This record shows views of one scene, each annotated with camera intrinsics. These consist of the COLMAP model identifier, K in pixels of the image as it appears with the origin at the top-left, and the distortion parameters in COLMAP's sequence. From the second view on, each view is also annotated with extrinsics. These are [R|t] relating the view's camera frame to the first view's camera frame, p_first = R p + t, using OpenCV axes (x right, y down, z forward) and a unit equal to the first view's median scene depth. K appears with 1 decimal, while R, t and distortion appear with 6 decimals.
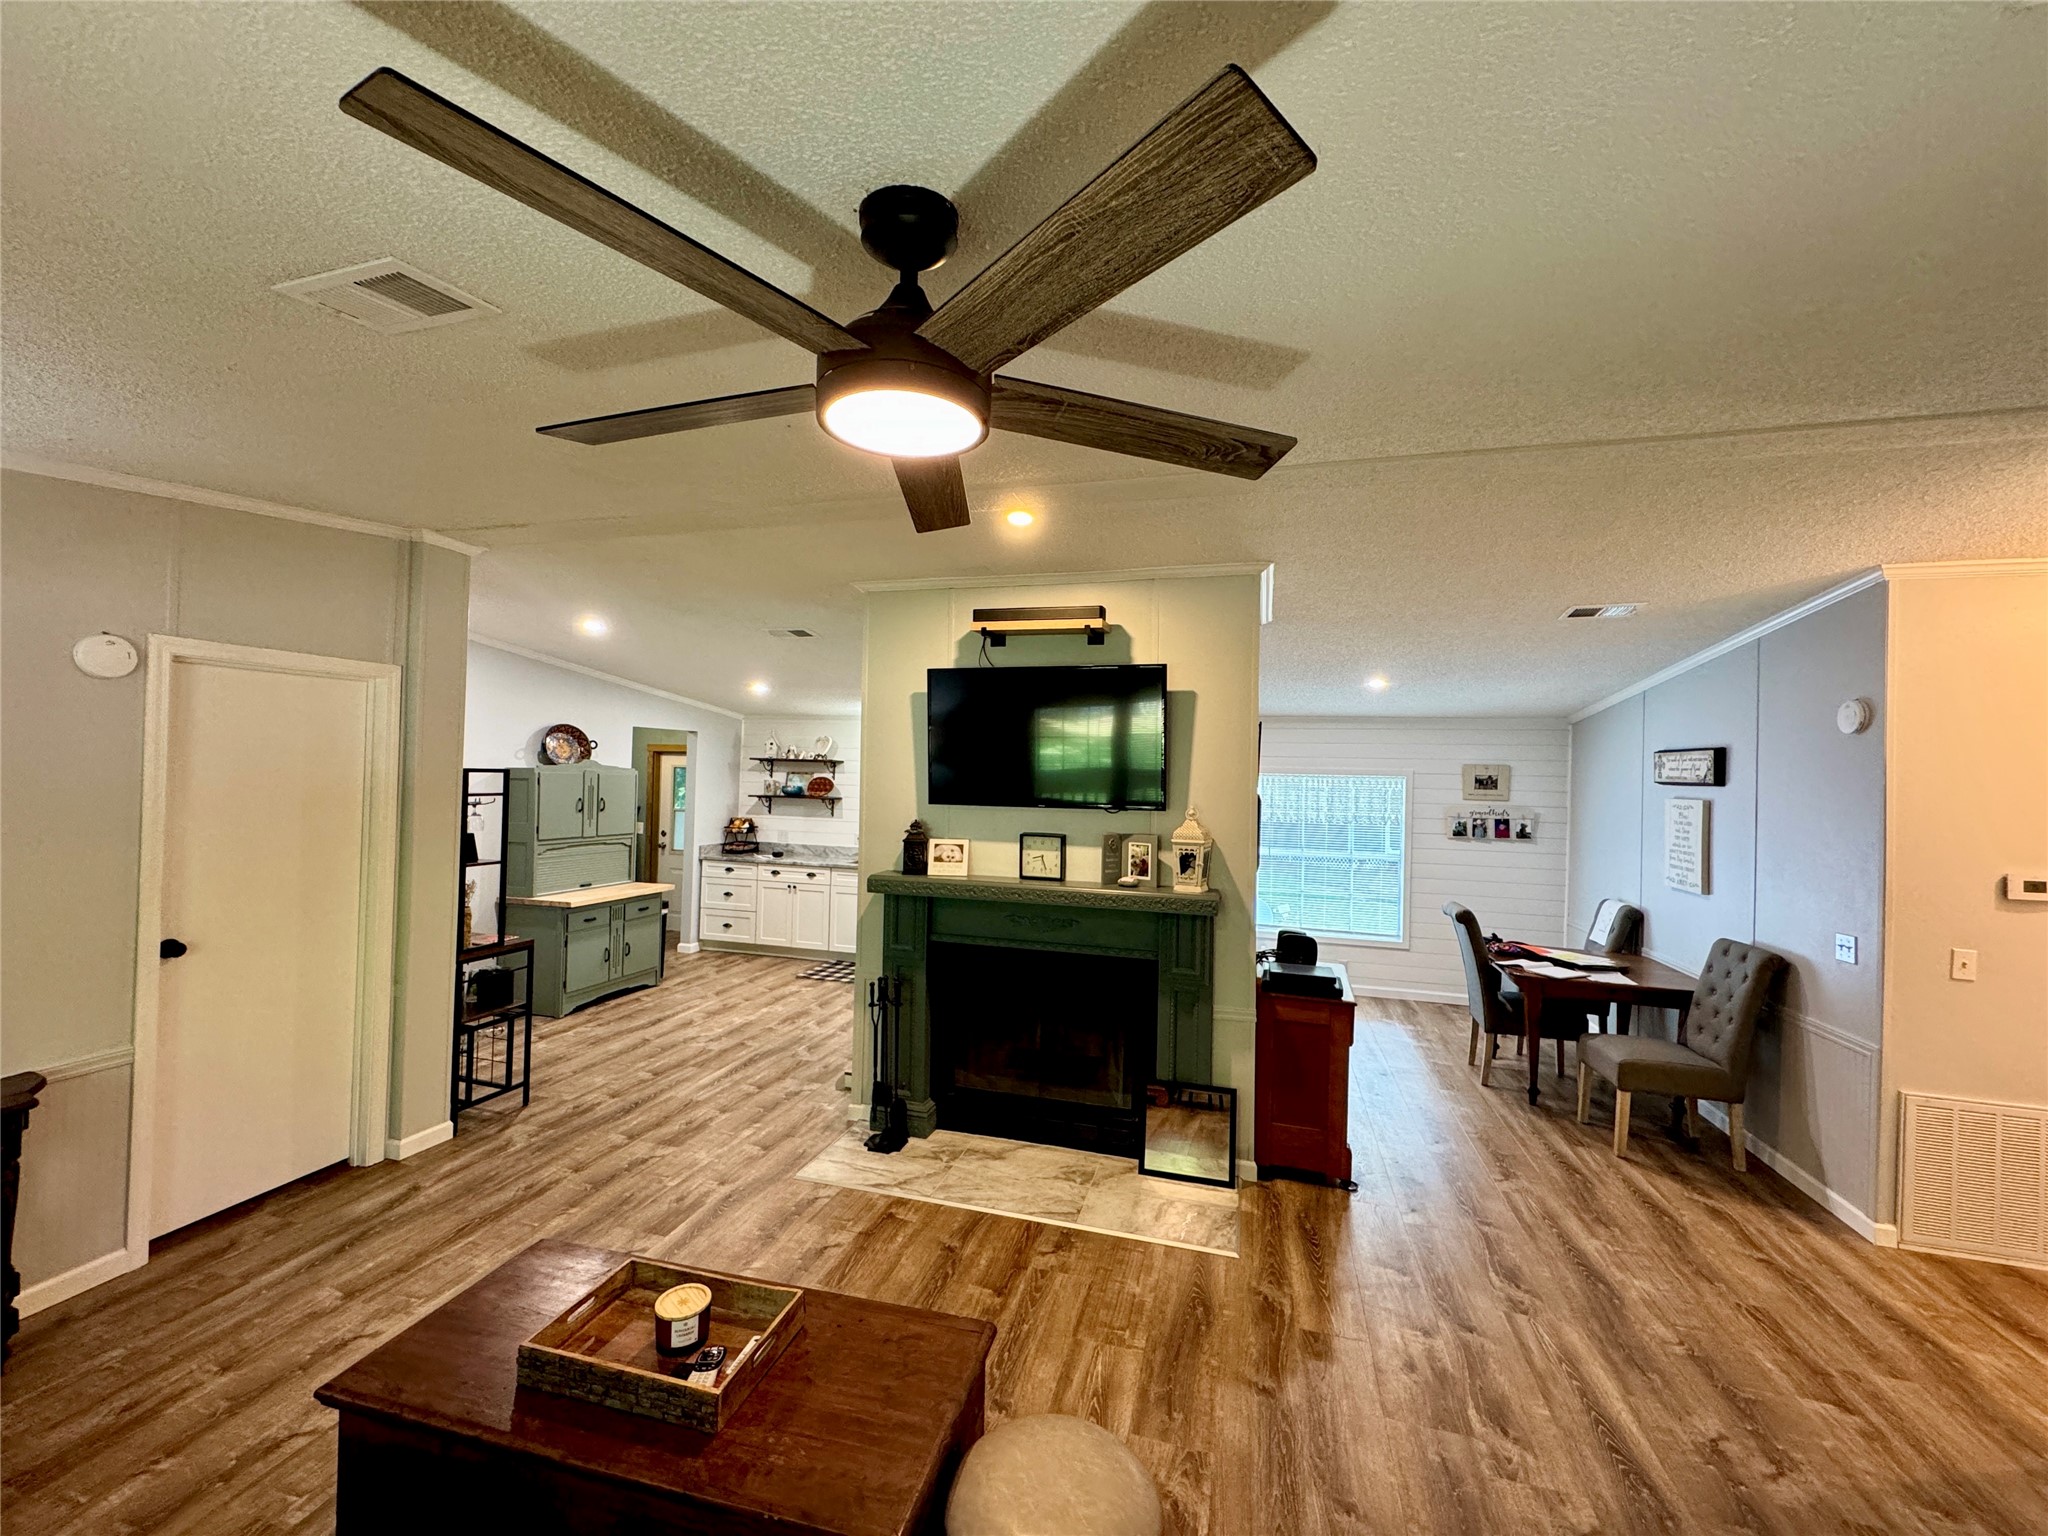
lens RADIAL K [[830.4, 0, 1022.4], [0, 830.4, 765.2], [0, 0, 1]] dist [-0.001418, 0.000149]
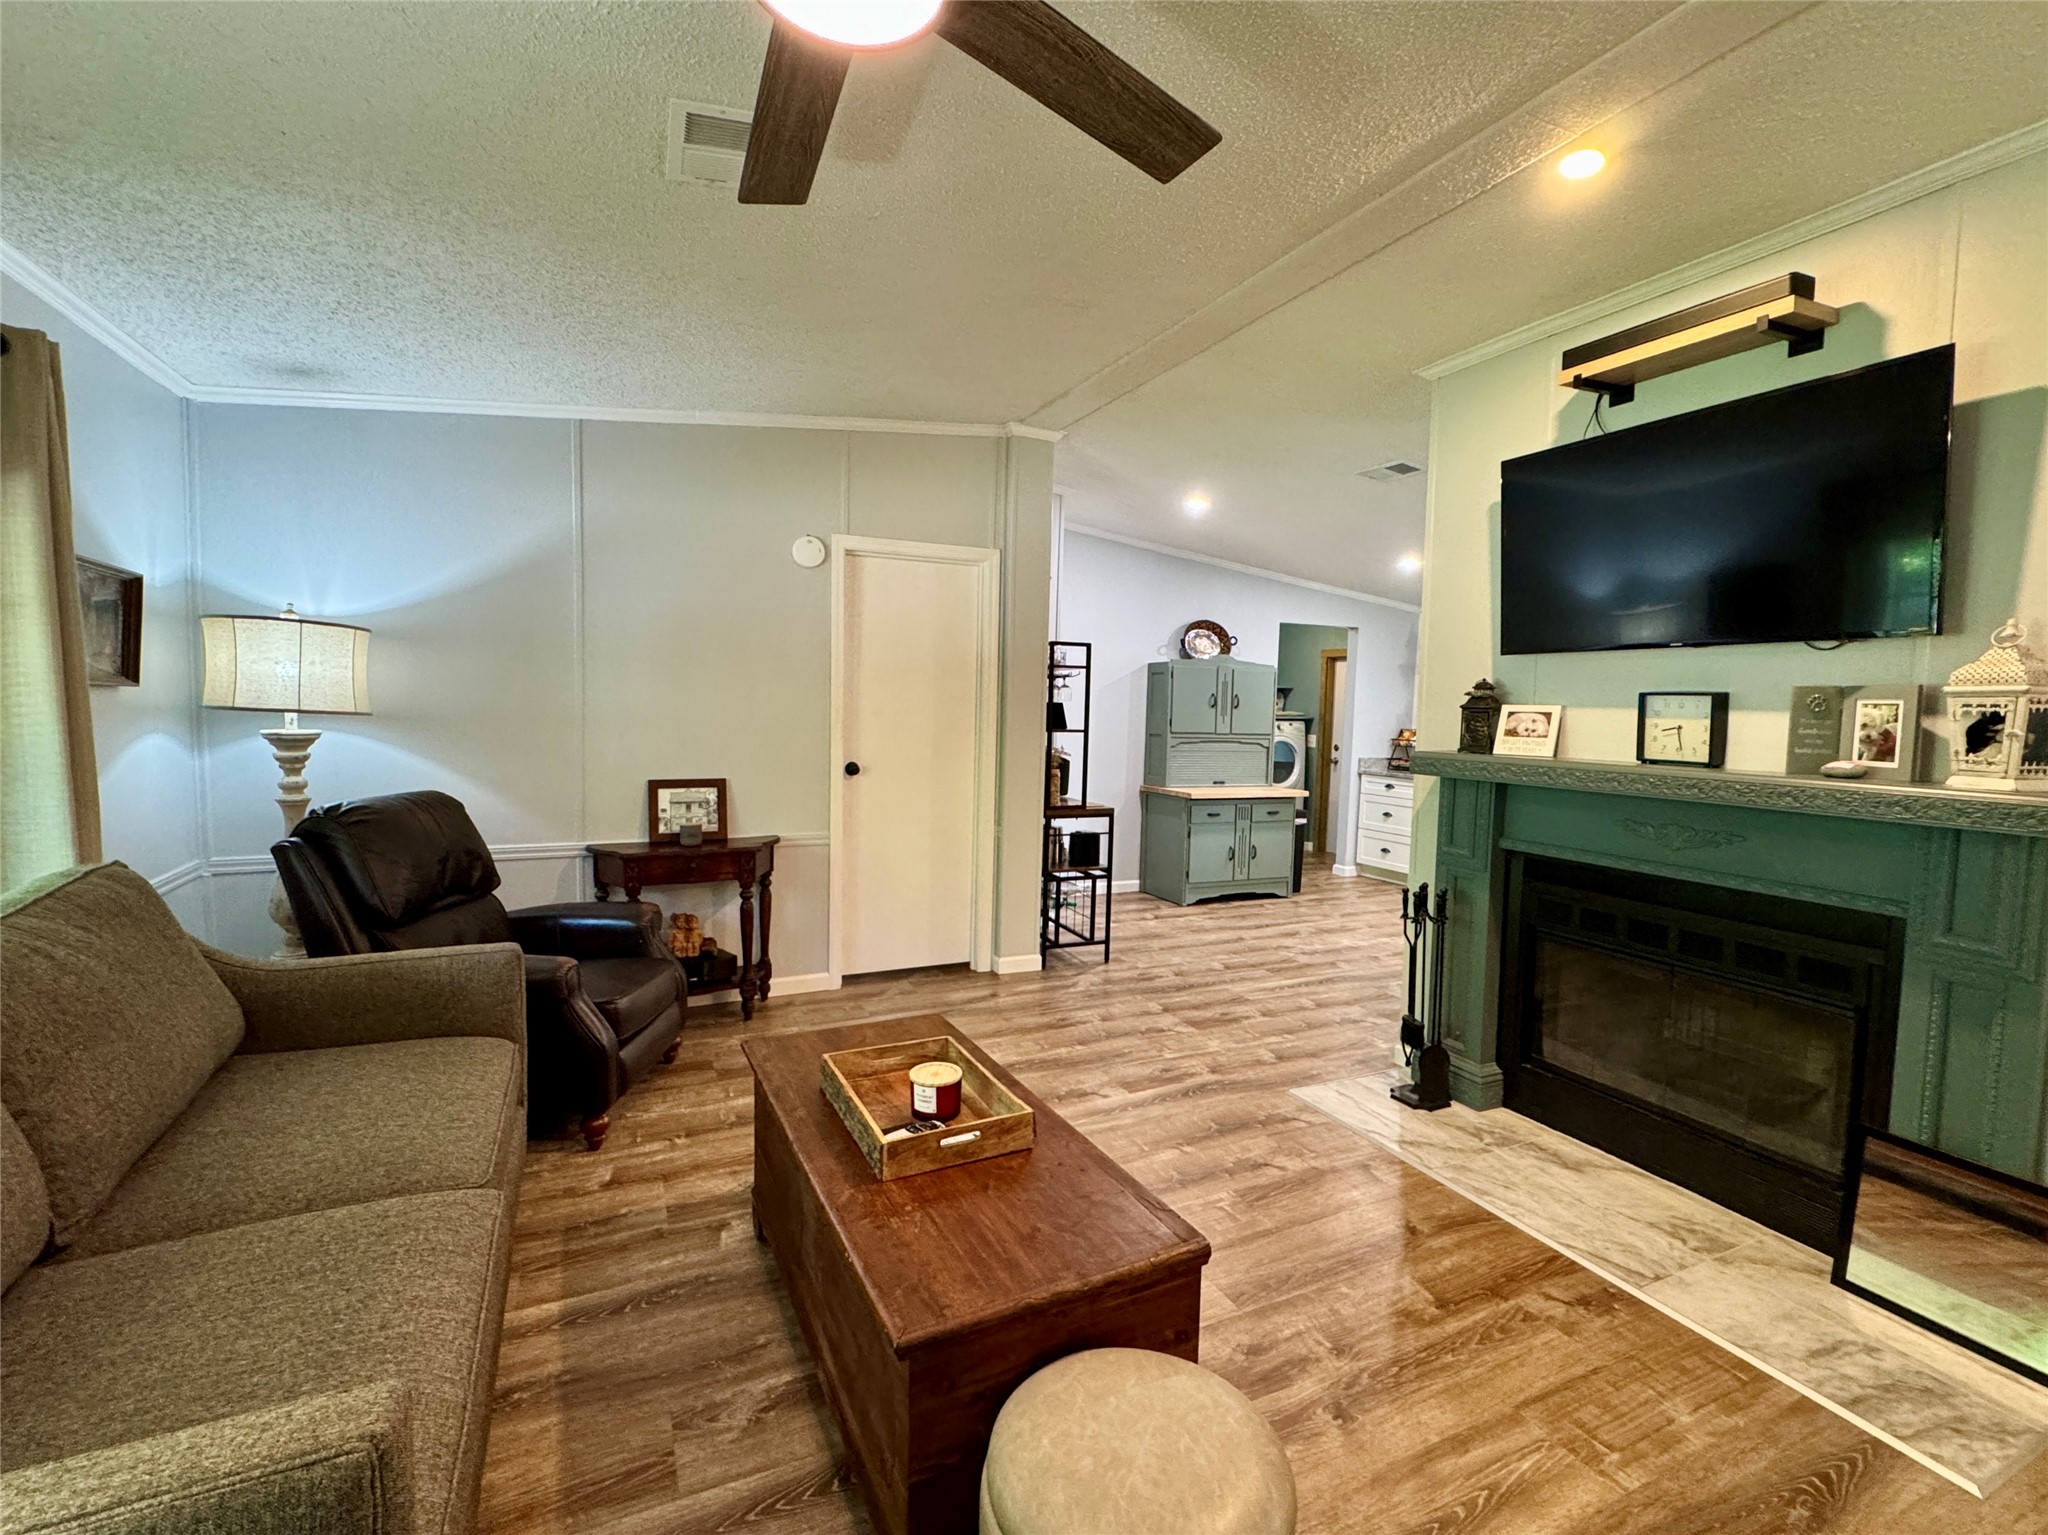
lens RADIAL K [[911.2, 0, 1002.8], [0, 911.2, 768.5], [0, 0, 1]] dist [-0.003704, 0.000652]
pose [[0.645580, 0.048444, -0.762155, 0.209840], [-0.000849, 0.998031, 0.062717, 0.095037], [0.763692, -0.039842, 0.644350, 0.168070]]
